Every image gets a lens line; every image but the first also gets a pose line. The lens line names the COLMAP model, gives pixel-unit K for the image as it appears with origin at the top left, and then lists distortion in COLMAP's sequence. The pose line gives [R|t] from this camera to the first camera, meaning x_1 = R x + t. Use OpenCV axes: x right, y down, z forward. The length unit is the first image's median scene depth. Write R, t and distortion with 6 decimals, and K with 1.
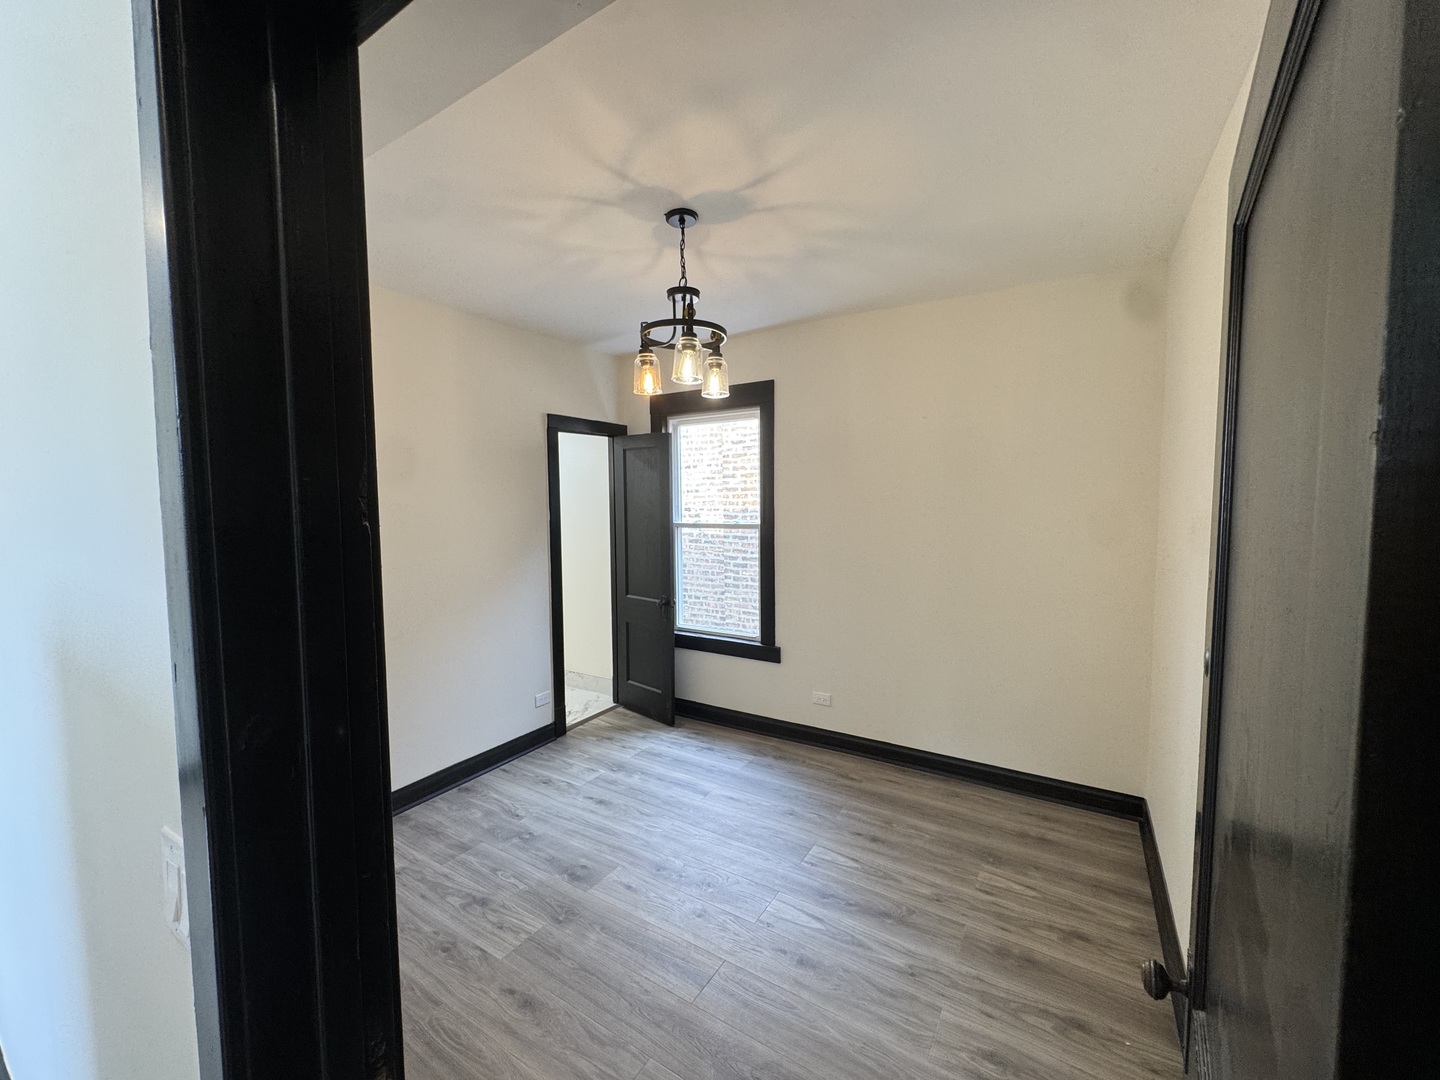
lens RADIAL K [[577.3, 0, 720.0], [0, 577.3, 540.0], [0, 0, 1]] dist [-0.004502, -0.000296]
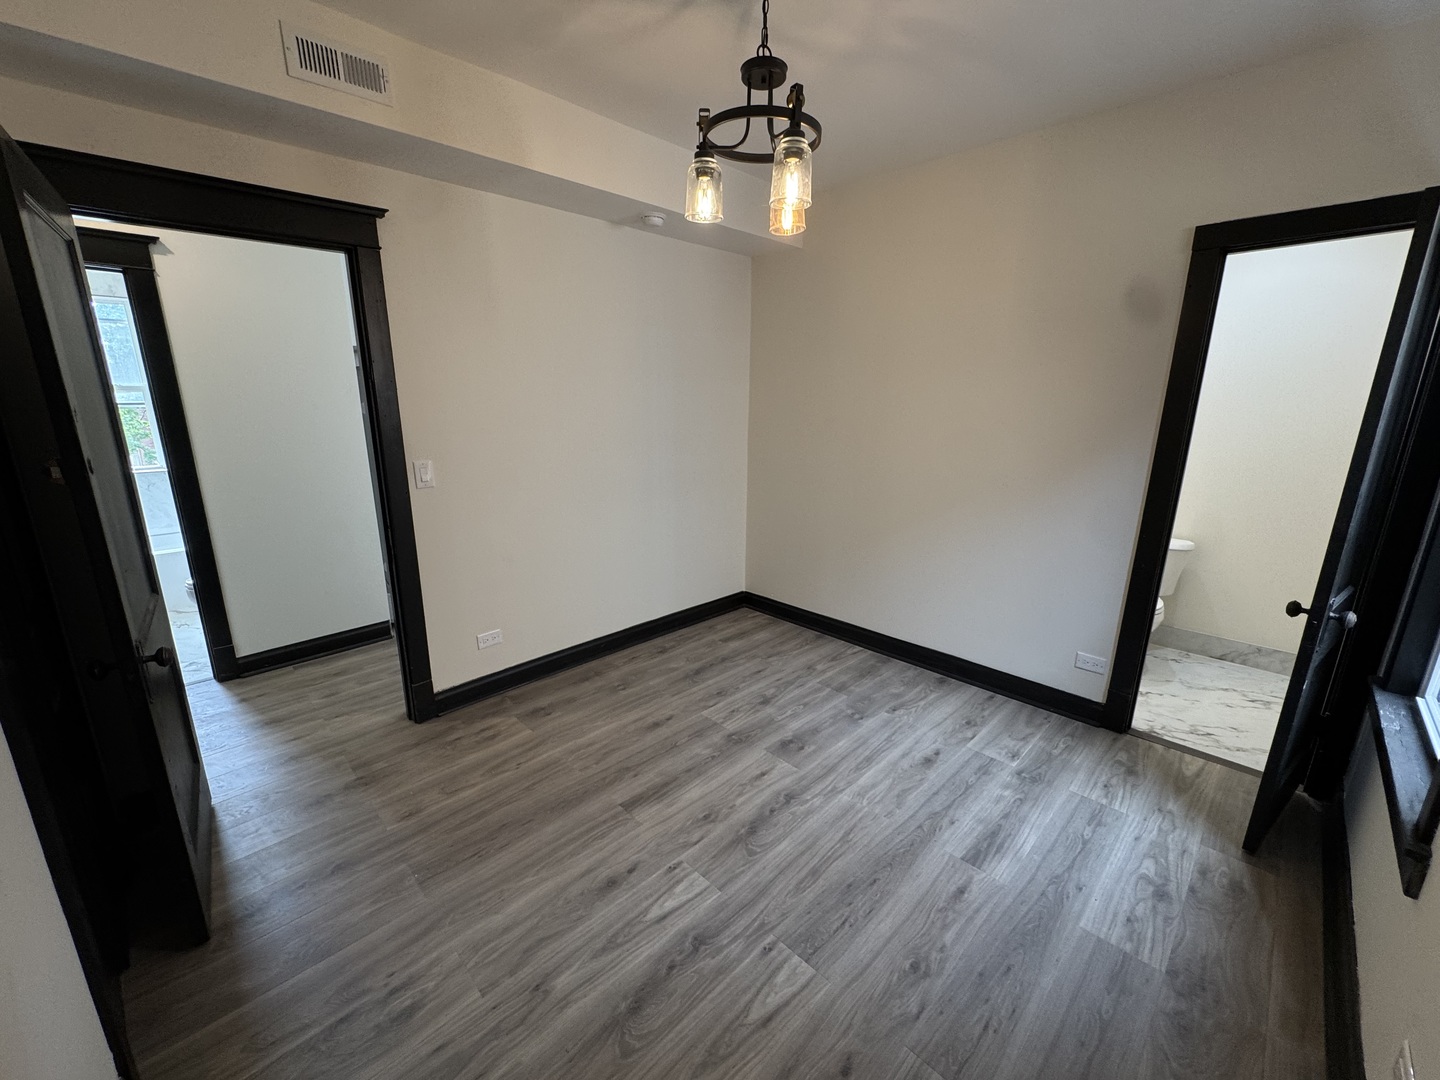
lens RADIAL K [[577.3, 0, 720.0], [0, 577.3, 540.0], [0, 0, 1]] dist [-0.004502, -0.000296]
pose [[-0.228845, 0.245834, -0.941911, 0.592191], [-0.070173, 0.960905, 0.267840, -0.045480], [0.970930, 0.127390, -0.202647, 0.901535]]
